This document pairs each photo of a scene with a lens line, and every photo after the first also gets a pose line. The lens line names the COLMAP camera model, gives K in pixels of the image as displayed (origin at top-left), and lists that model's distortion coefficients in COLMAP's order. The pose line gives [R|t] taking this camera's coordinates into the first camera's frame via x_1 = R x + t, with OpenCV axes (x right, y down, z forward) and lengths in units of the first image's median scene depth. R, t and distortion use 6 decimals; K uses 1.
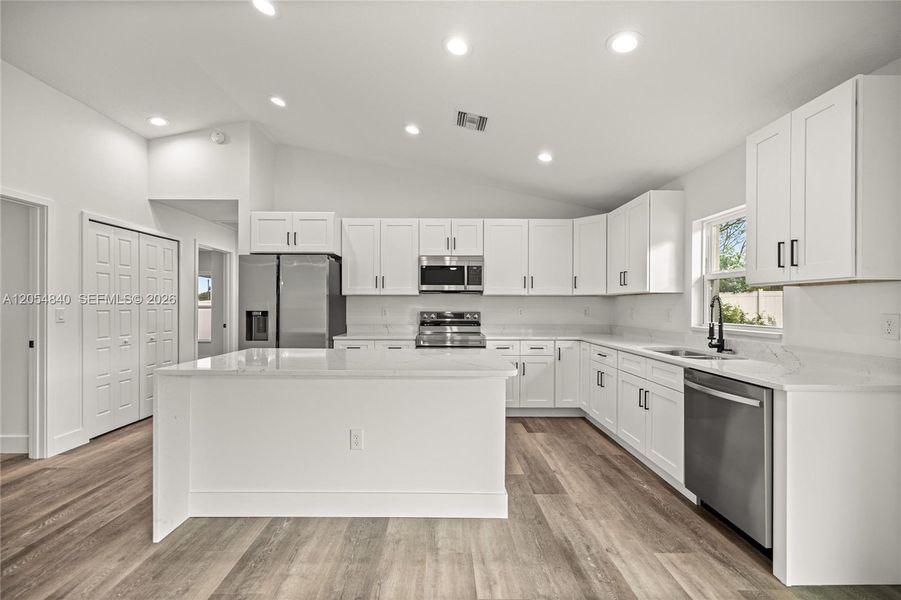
lens RADIAL K [[381.7, 0, 447.3], [0, 381.7, 306.3], [0, 0, 1]] dist [0.002035, 0.000754]
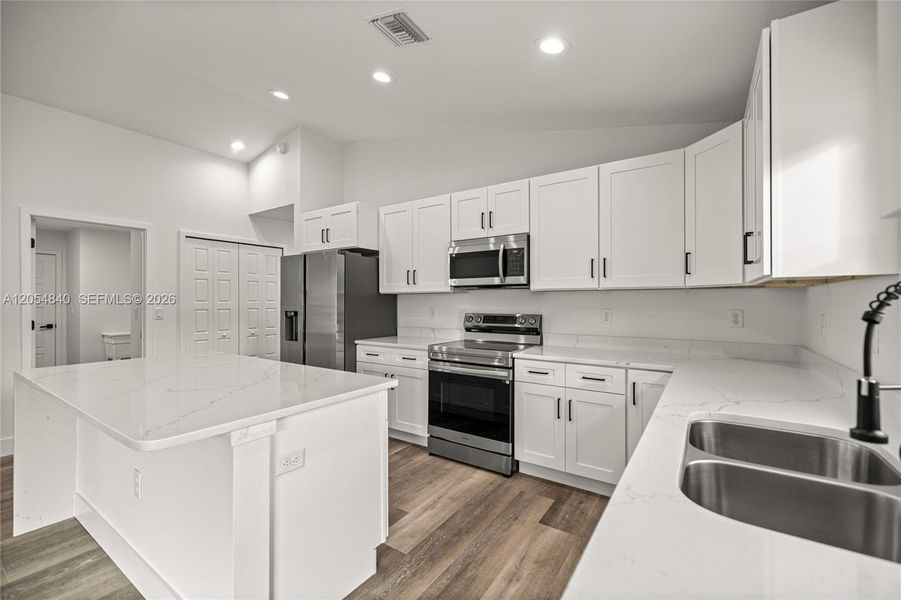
lens RADIAL K [[380.3, 0, 450.5], [0, 380.3, 300.0], [0, 0, 1]] dist [0.000722, -0.000188]
pose [[0.823443, -0.005630, -0.567370, 0.389557], [0.002204, 0.999975, -0.006724, -0.008809], [0.567394, 0.004287, 0.823435, 0.391212]]
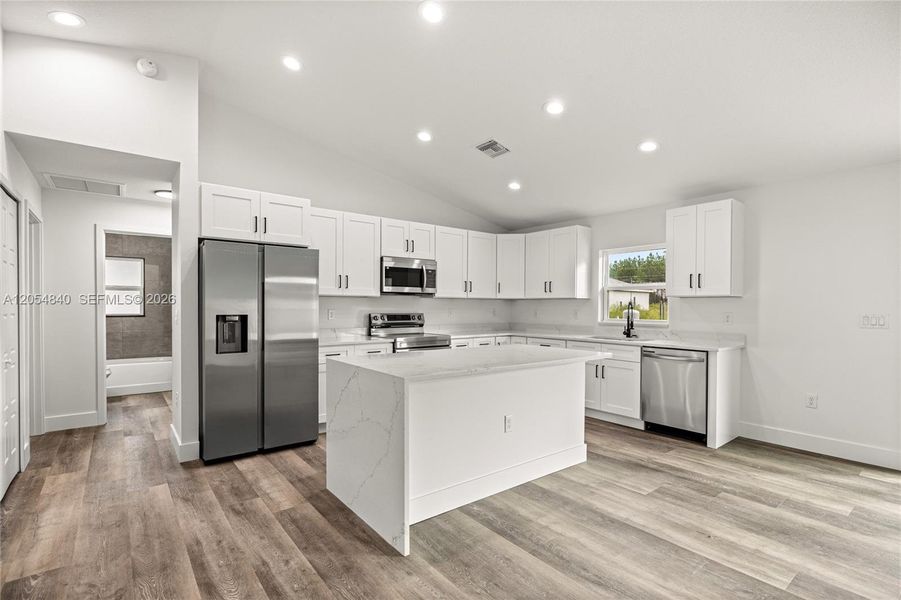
lens RADIAL K [[423.7, 0, 453.2], [0, 423.7, 311.2], [0, 0, 1]] dist [-0.003860, -0.000092]
pose [[0.790197, -0.007570, 0.612807, -0.631052], [-0.000445, 0.999916, 0.012926, -0.006807], [-0.612853, -0.010486, 0.790127, 0.042684]]
